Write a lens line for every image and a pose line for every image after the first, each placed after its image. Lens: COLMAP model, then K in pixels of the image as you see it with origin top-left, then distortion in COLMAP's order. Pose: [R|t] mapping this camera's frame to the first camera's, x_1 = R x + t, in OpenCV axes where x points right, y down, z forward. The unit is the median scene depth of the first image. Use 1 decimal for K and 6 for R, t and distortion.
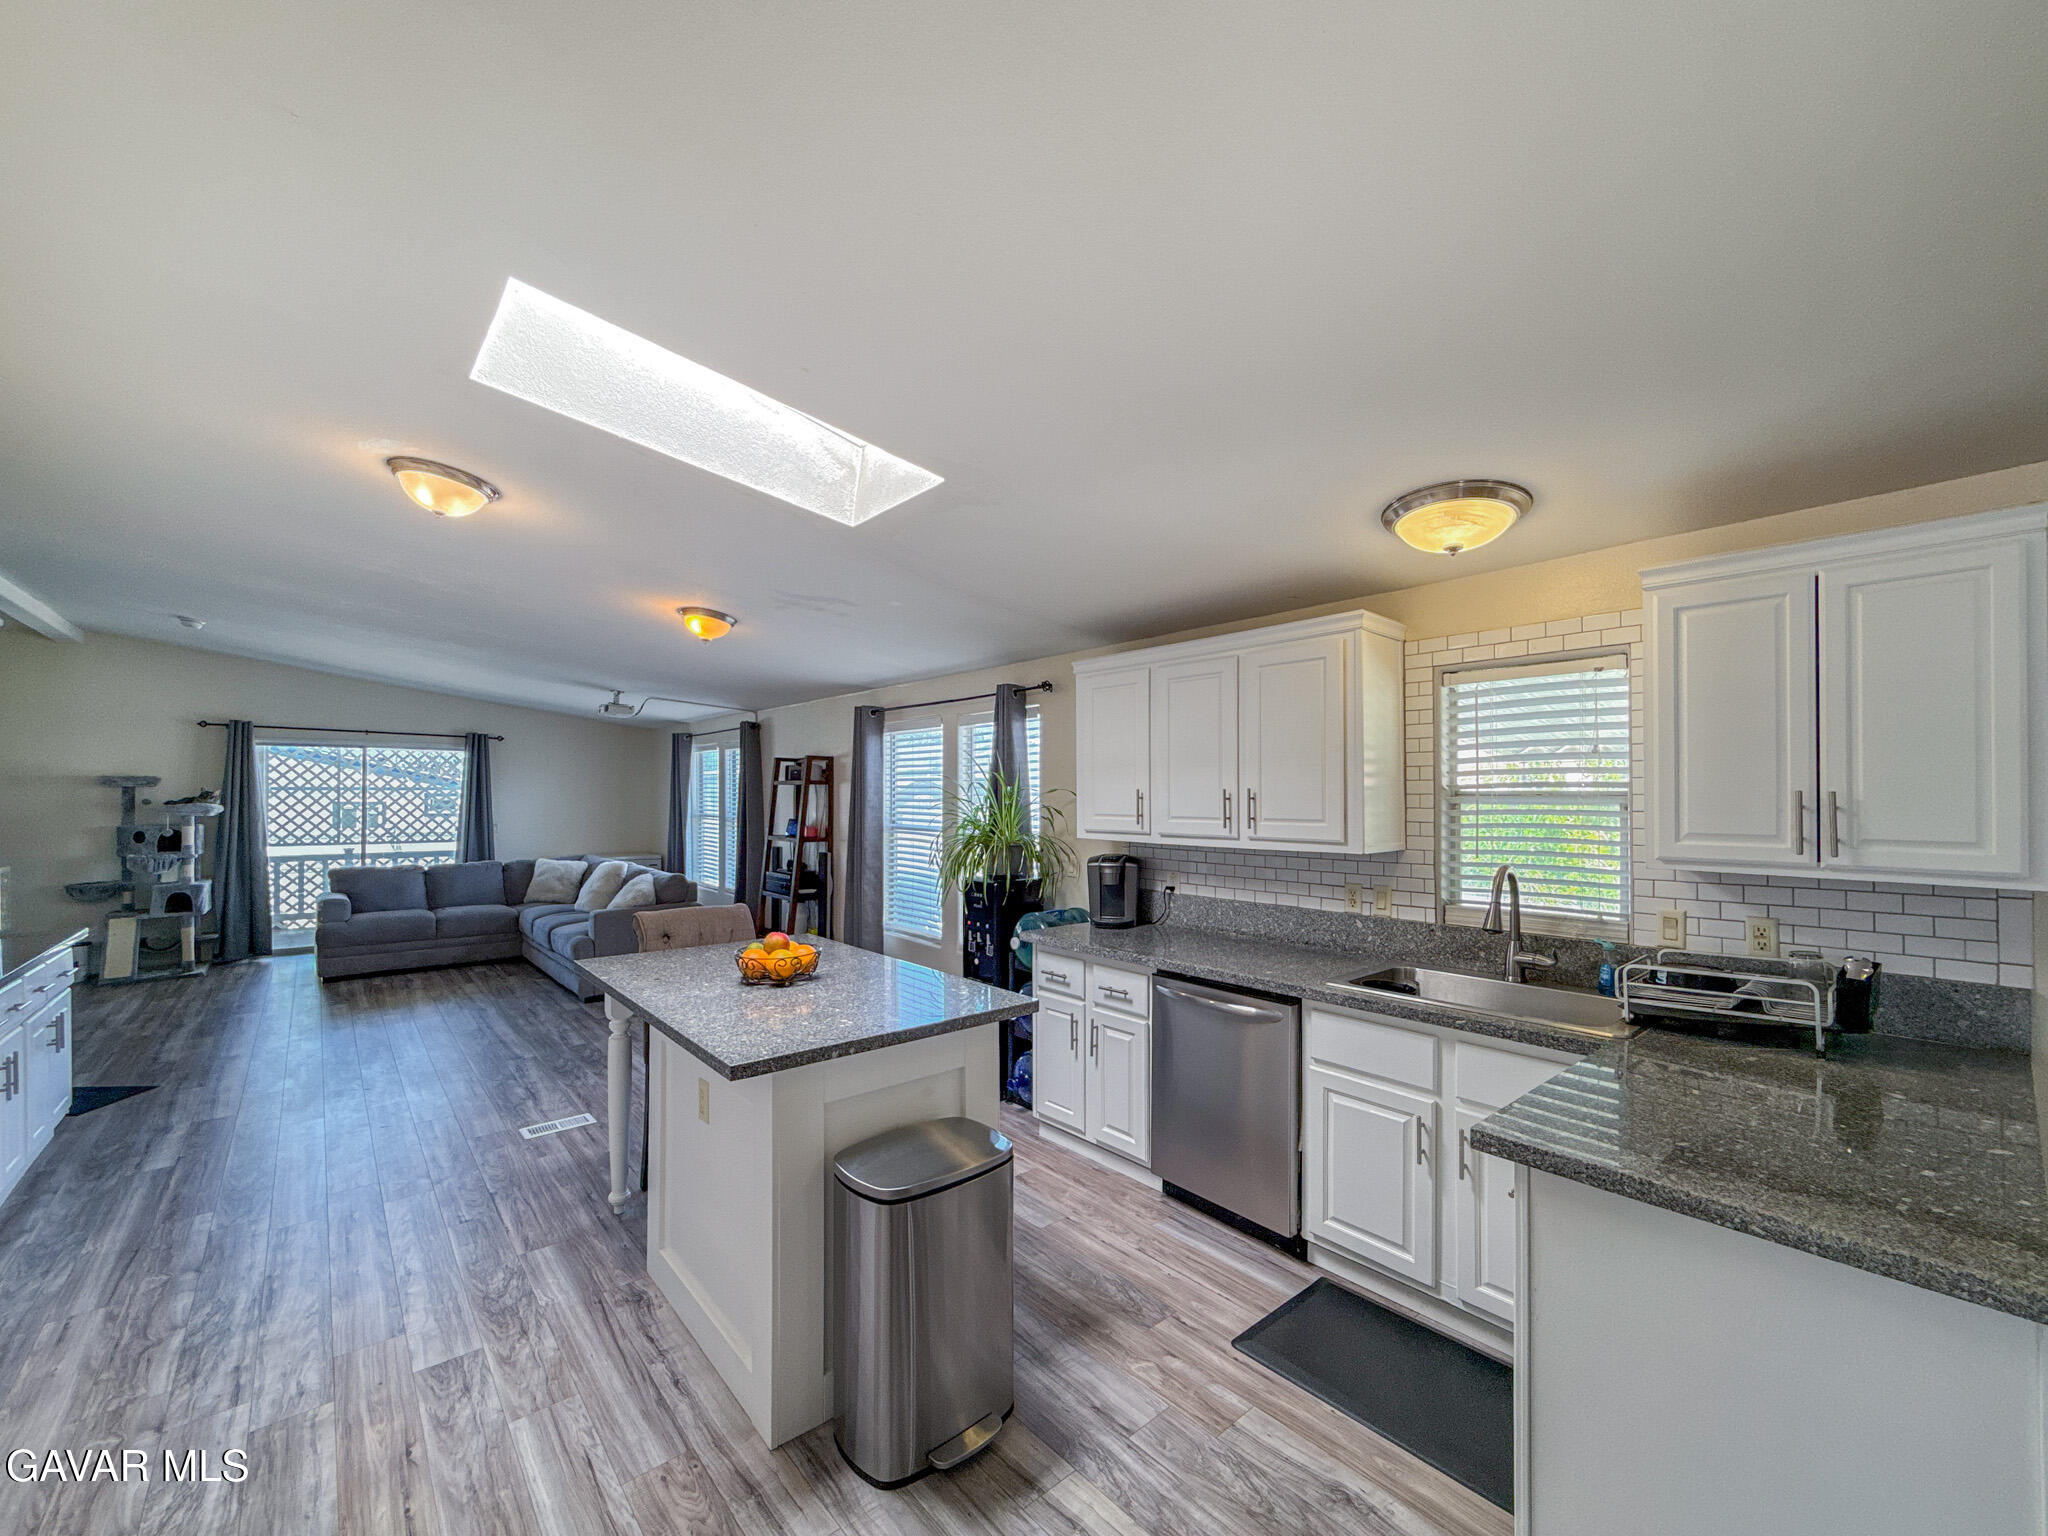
lens RADIAL K [[823.3, 0, 1010.4], [0, 823.3, 790.9], [0, 0, 1]] dist [0.001994, 0.000195]
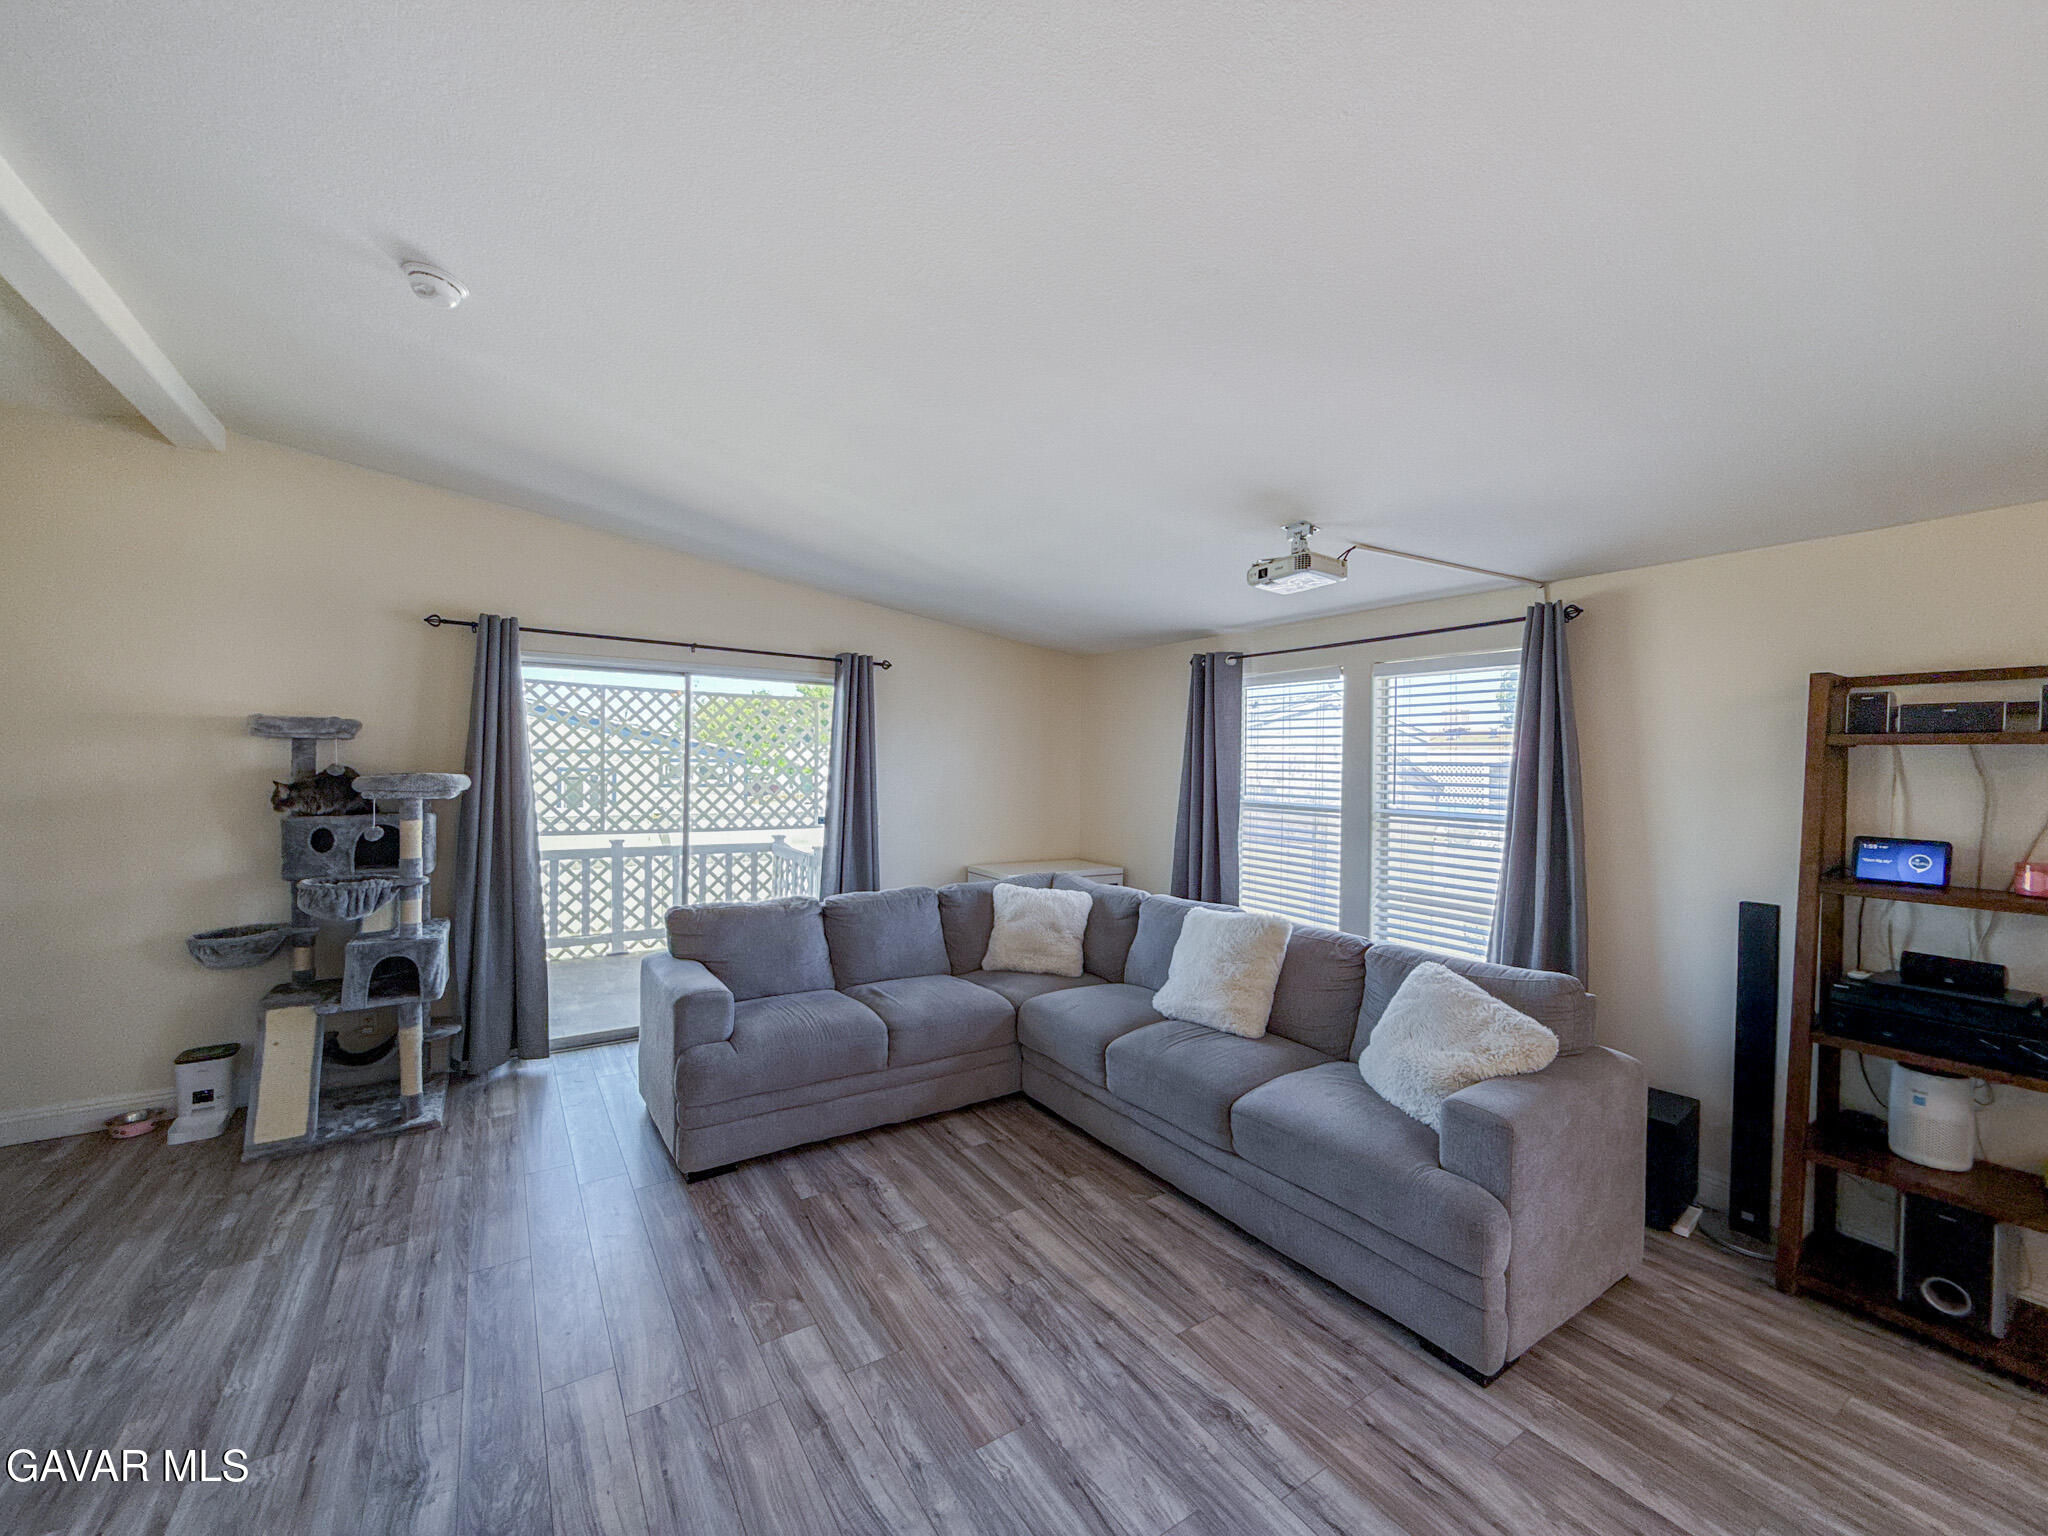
lens RADIAL K [[823.3, 0, 1023.5], [0, 823.3, 772.7], [0, 0, 1]] dist [0.001994, 0.000195]
pose [[0.992266, 0.013415, -0.123406, -1.026220], [-0.011632, 0.999817, 0.015156, 0.005596], [0.123587, -0.013603, 0.992240, 0.997118]]
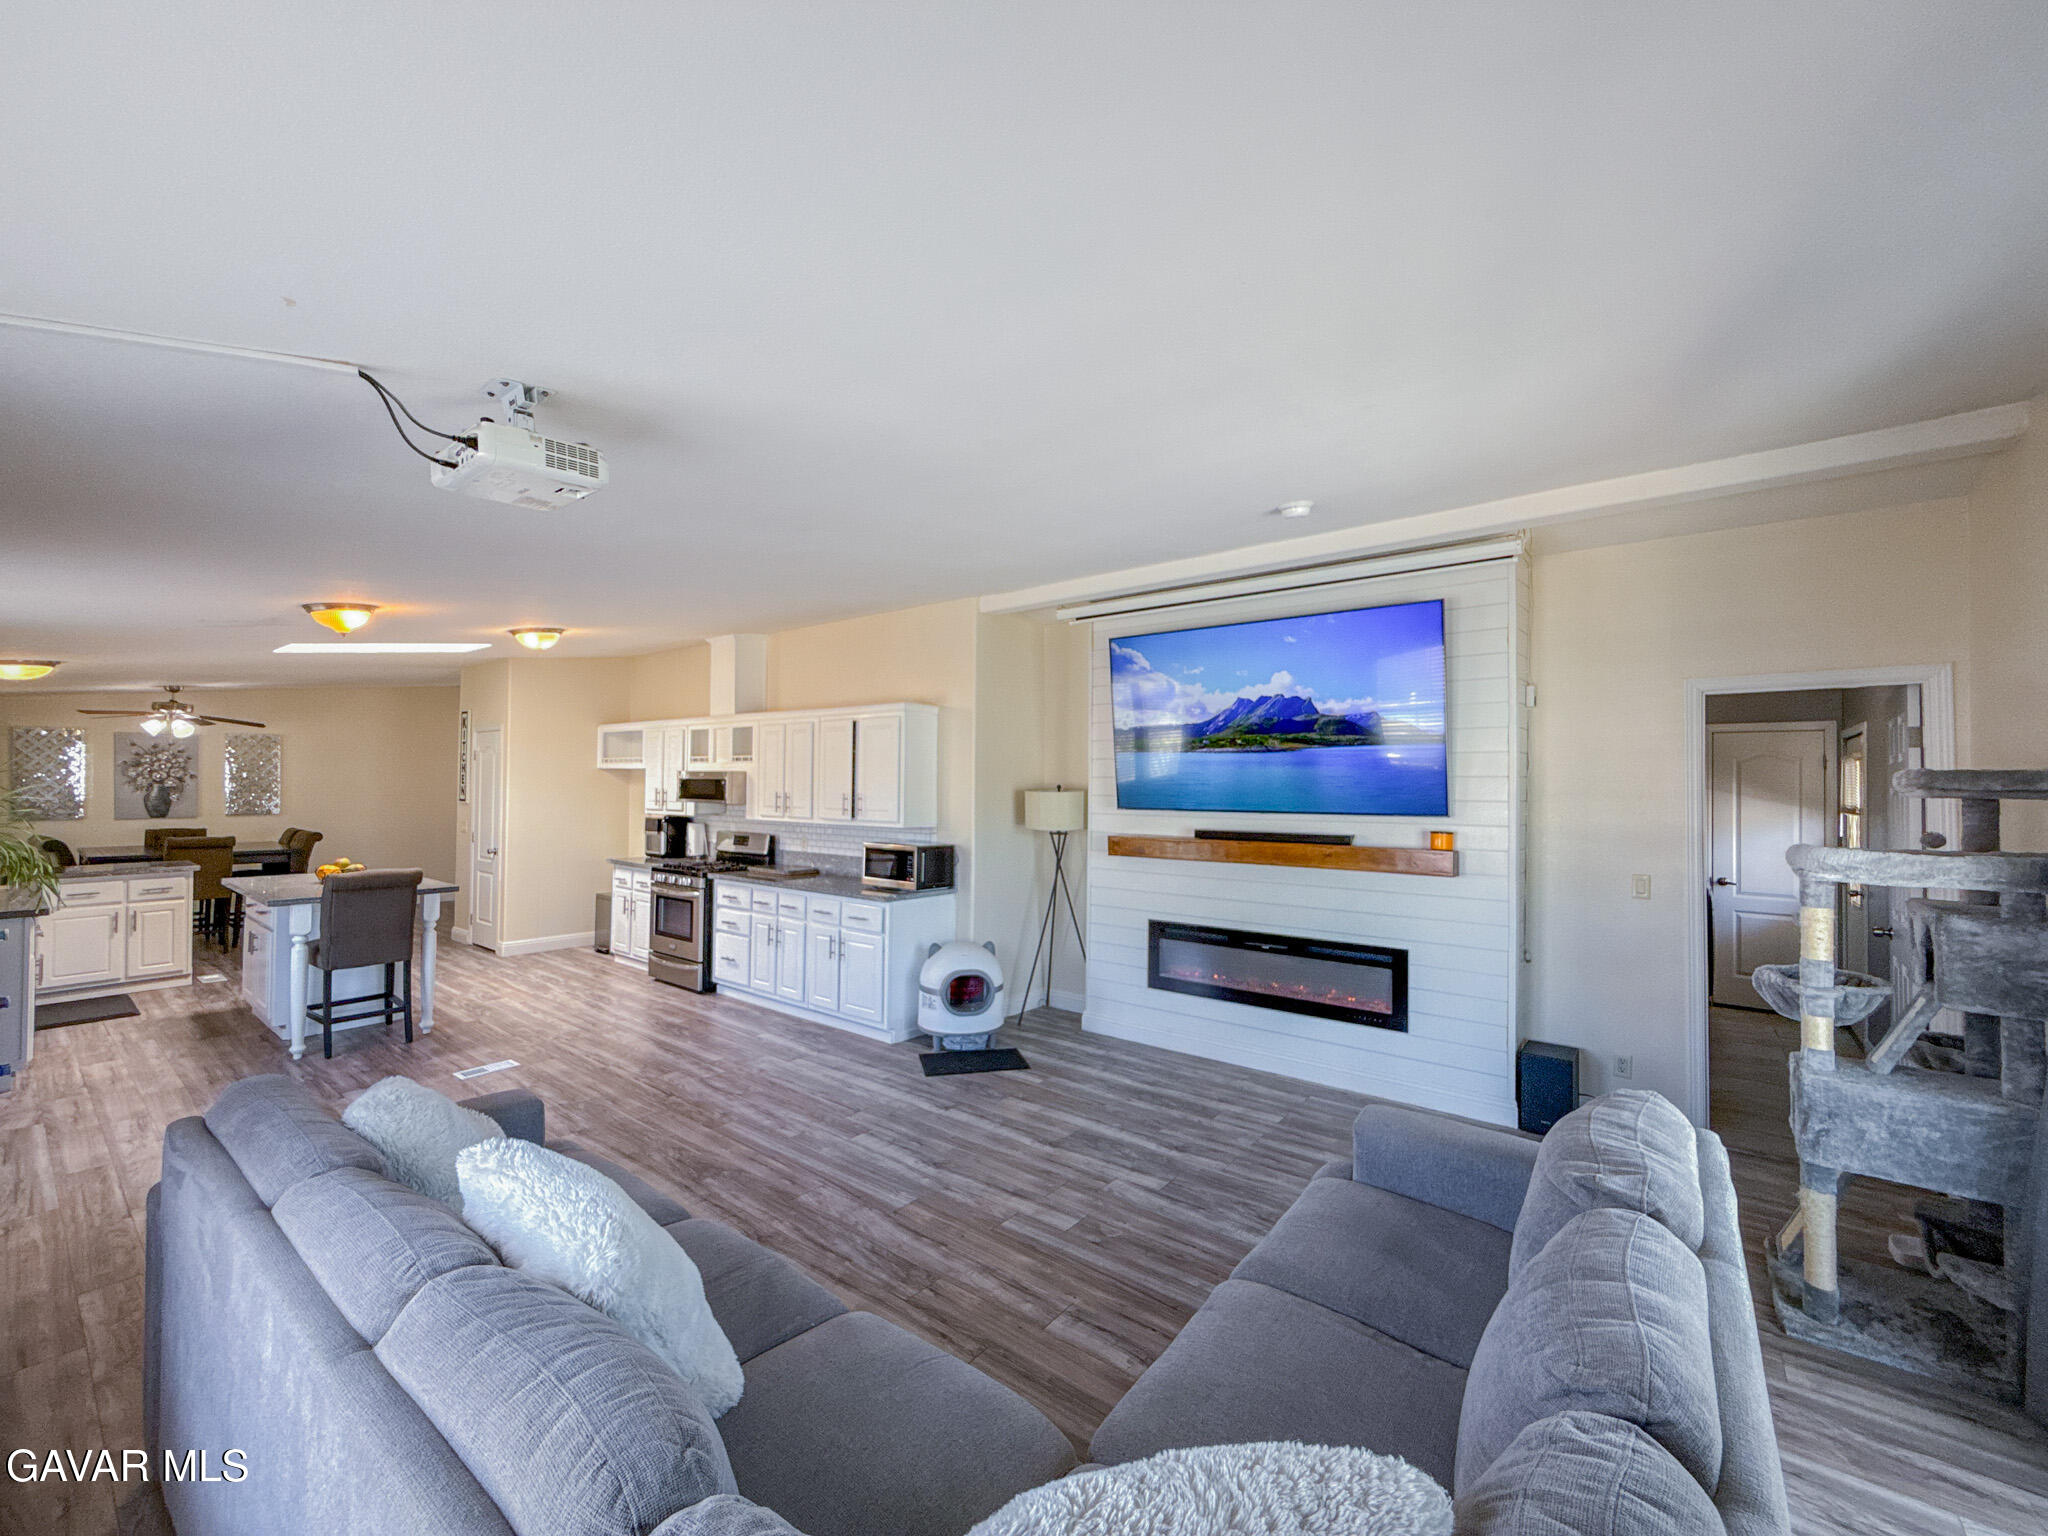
lens RADIAL K [[823.3, 0, 1021.5], [0, 823.3, 771.4], [0, 0, 1]] dist [0.001994, 0.000195]
pose [[-0.979972, -0.012375, -0.198752, -1.039117], [-0.008486, 0.999756, -0.020403, -0.010081], [0.198956, -0.018308, -0.979837, 2.279475]]
